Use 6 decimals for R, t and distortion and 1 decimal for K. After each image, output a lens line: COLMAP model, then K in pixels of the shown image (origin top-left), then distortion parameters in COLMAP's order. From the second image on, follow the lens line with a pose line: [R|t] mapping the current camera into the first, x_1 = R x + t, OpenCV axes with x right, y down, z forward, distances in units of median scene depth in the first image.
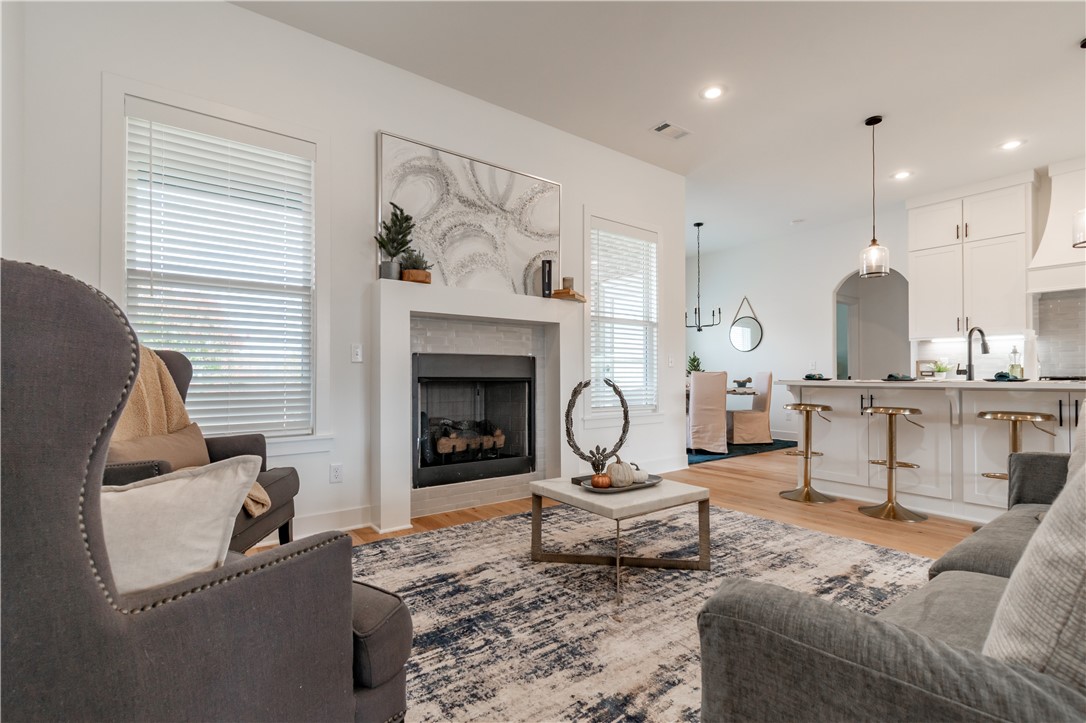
lens RADIAL K [[492.9, 0, 542.8], [0, 492.9, 369.2], [0, 0, 1]] dist [0.004468, -0.000281]
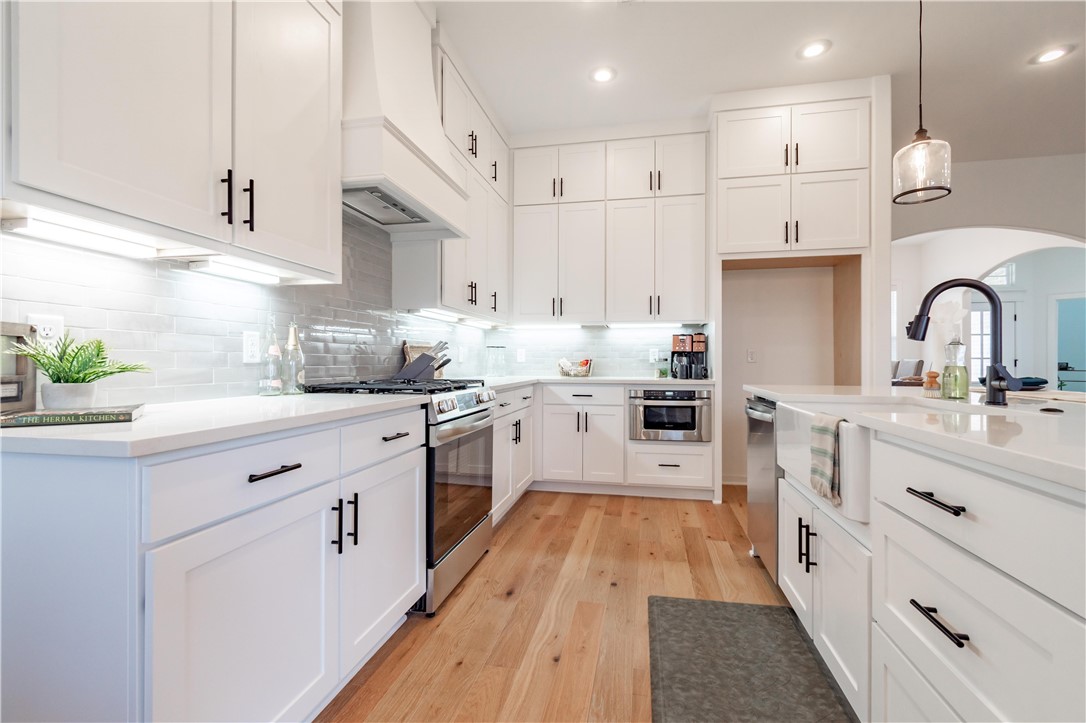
lens RADIAL K [[492.9, 0, 550.4], [0, 492.9, 358.1], [0, 0, 1]] dist [0.004468, -0.000281]
pose [[-0.678836, 0.007513, 0.734251, 0.561401], [-0.008660, 0.999796, -0.018237, -0.002418], [-0.734239, -0.018738, -0.678633, 1.096418]]
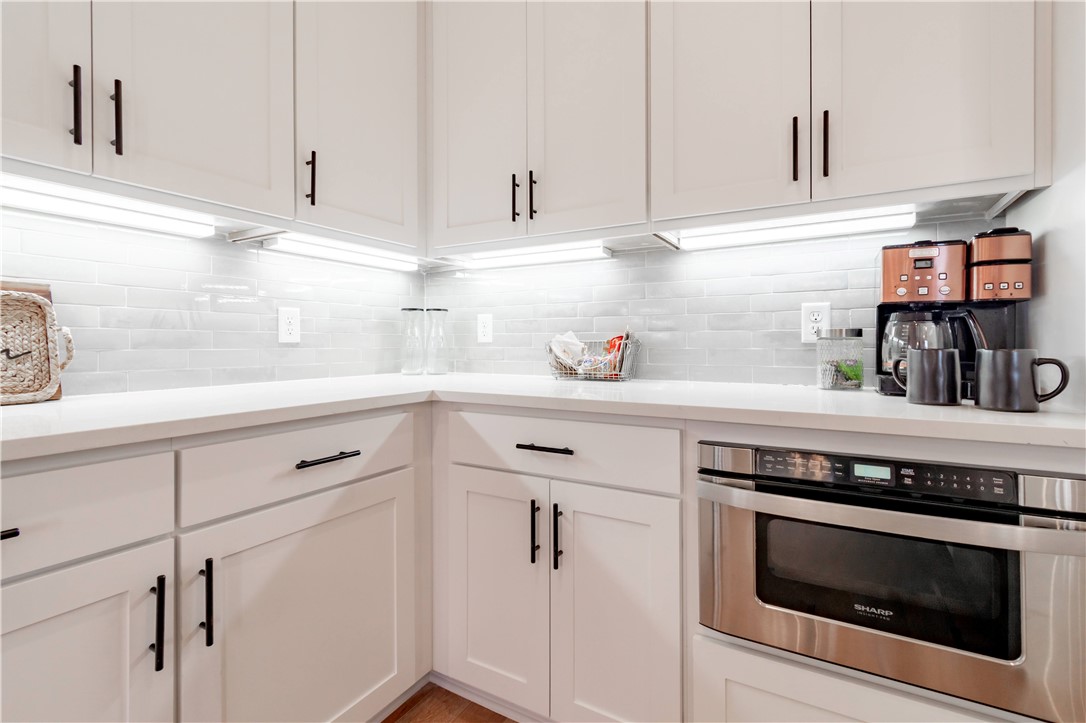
lens RADIAL K [[492.9, 0, 532.5], [0, 492.9, 344.7], [0, 0, 1]] dist [0.004468, -0.000281]
pose [[-0.382482, 0.006905, 0.923937, 0.858294], [-0.006018, 0.999932, -0.009964, -0.006209], [-0.923943, -0.009372, -0.382415, 0.655504]]
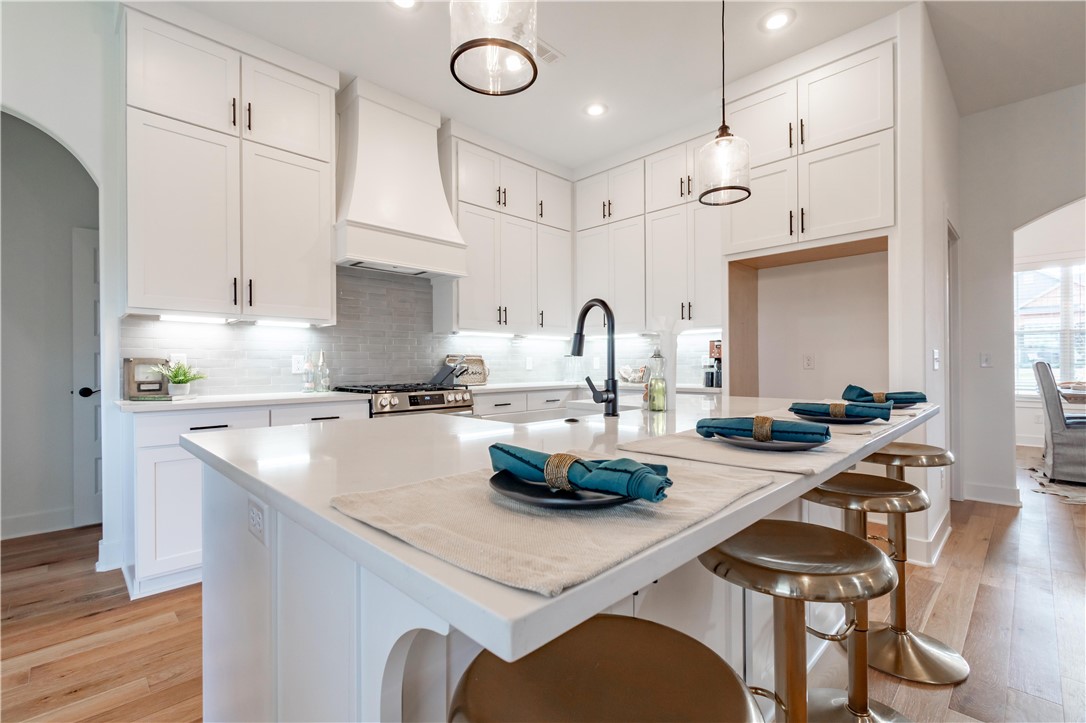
lens RADIAL K [[492.9, 0, 543.1], [0, 492.9, 363.9], [0, 0, 1]] dist [0.004468, -0.000281]
pose [[-0.152430, 0.007827, 0.988283, 0.294213], [-0.005042, 0.999949, -0.008697, -0.011817], [-0.988301, -0.006309, -0.152382, 0.793032]]
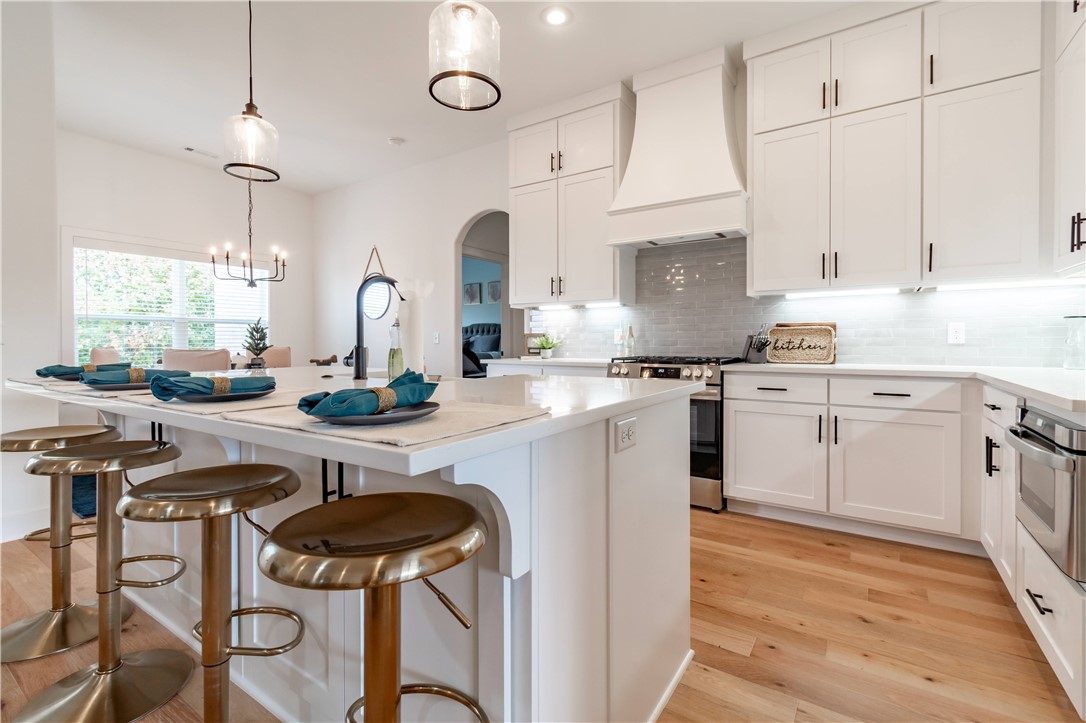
lens RADIAL K [[492.9, 0, 528.8], [0, 492.9, 342.7], [0, 0, 1]] dist [0.004468, -0.000281]
pose [[0.949504, 0.001229, 0.313753, 0.597326], [-0.005468, 0.999905, 0.012632, -0.014626], [-0.313707, -0.013710, 0.949421, 0.311855]]
